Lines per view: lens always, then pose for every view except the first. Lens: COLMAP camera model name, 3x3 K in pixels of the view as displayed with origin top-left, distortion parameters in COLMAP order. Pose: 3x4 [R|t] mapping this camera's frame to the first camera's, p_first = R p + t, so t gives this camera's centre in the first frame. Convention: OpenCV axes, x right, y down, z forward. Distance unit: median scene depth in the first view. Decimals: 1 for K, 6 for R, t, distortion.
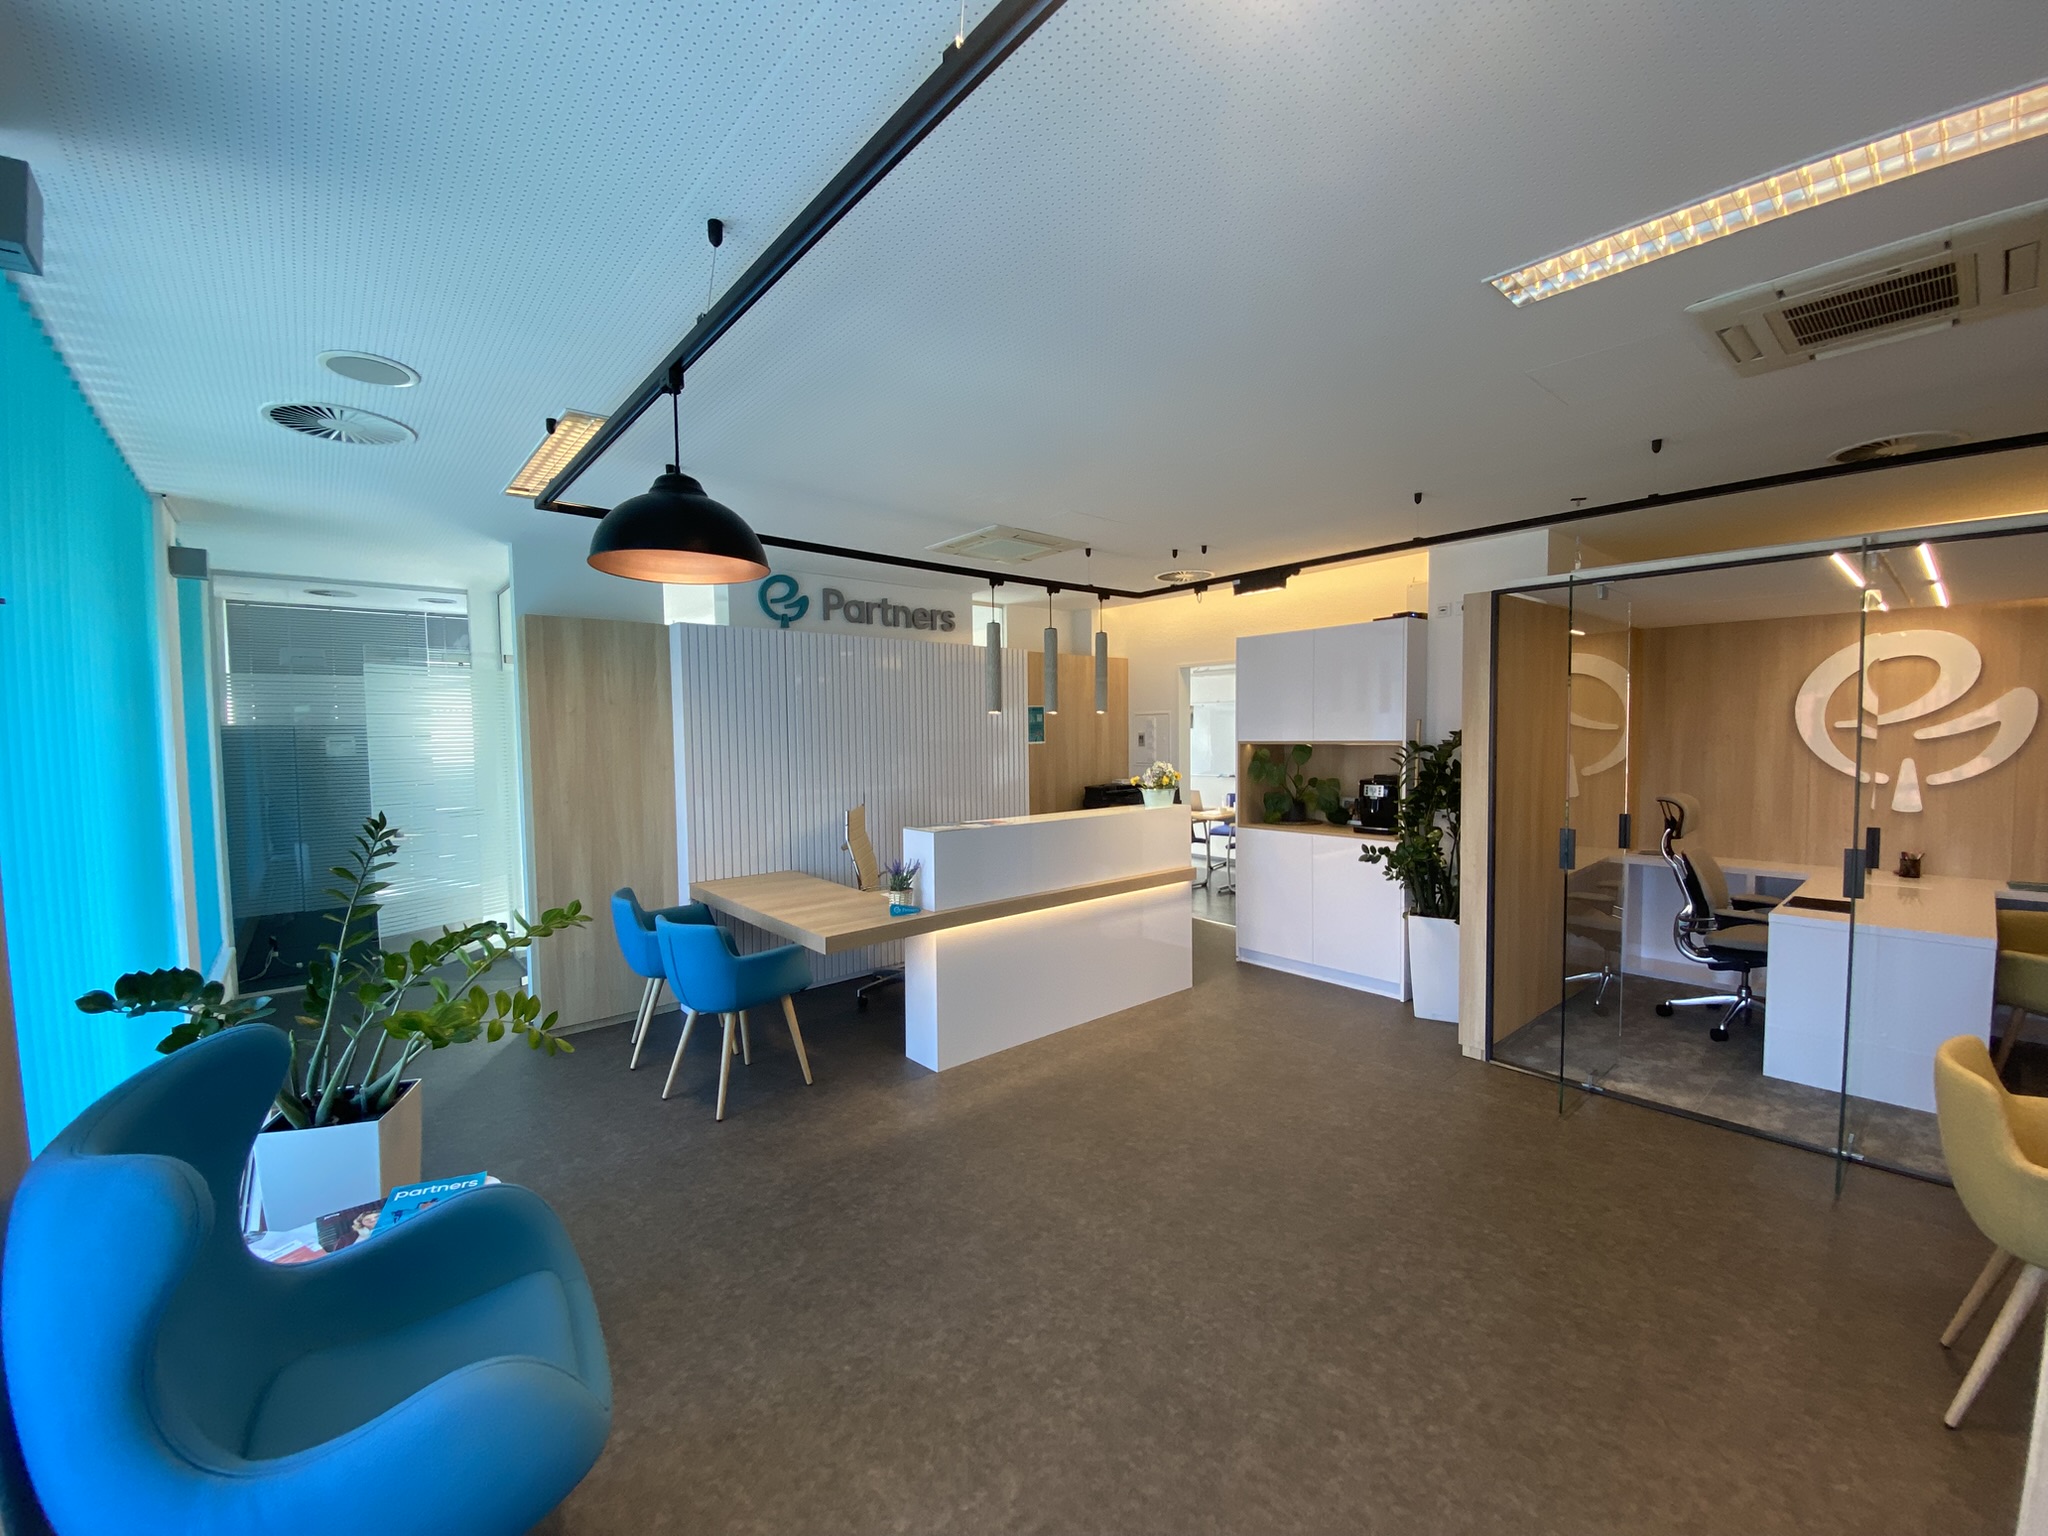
lens RADIAL K [[852.5, 0, 1035.0], [0, 852.5, 774.3], [0, 0, 1]] dist [-0.000691, -0.000126]
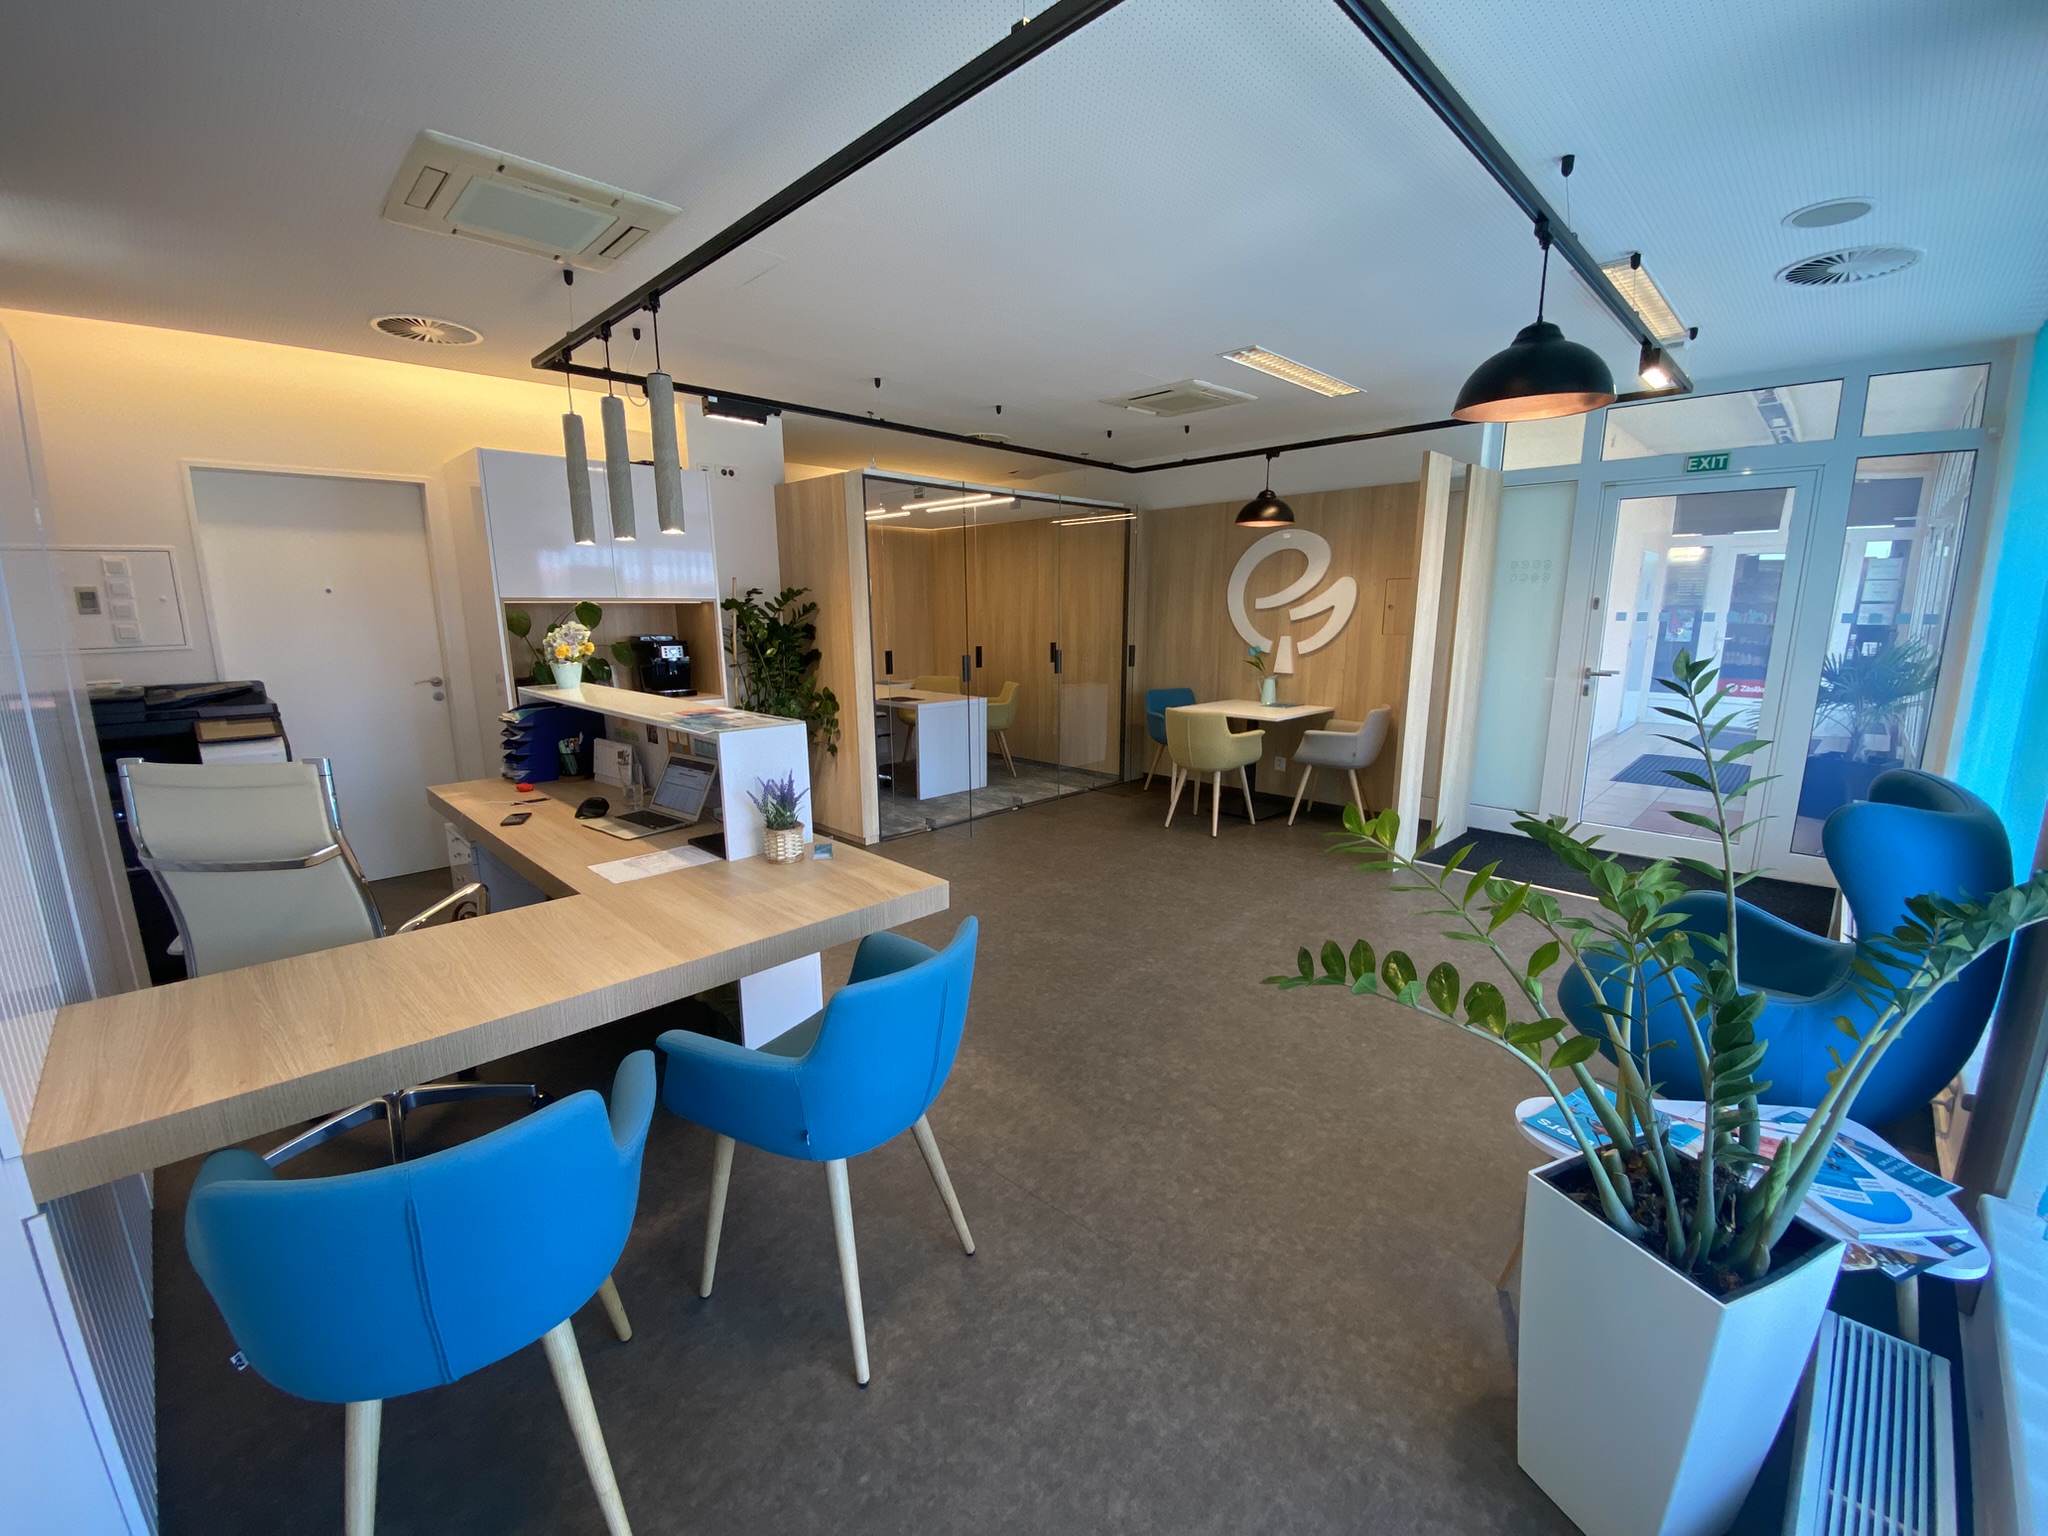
lens RADIAL K [[852.5, 0, 1035.0], [0, 852.5, 774.3], [0, 0, 1]] dist [-0.000691, -0.000126]
pose [[-0.069007, -0.185850, 0.980152, -1.001894], [0.061257, 0.979851, 0.190106, -0.001183], [-0.995734, 0.073159, -0.056232, 1.094897]]
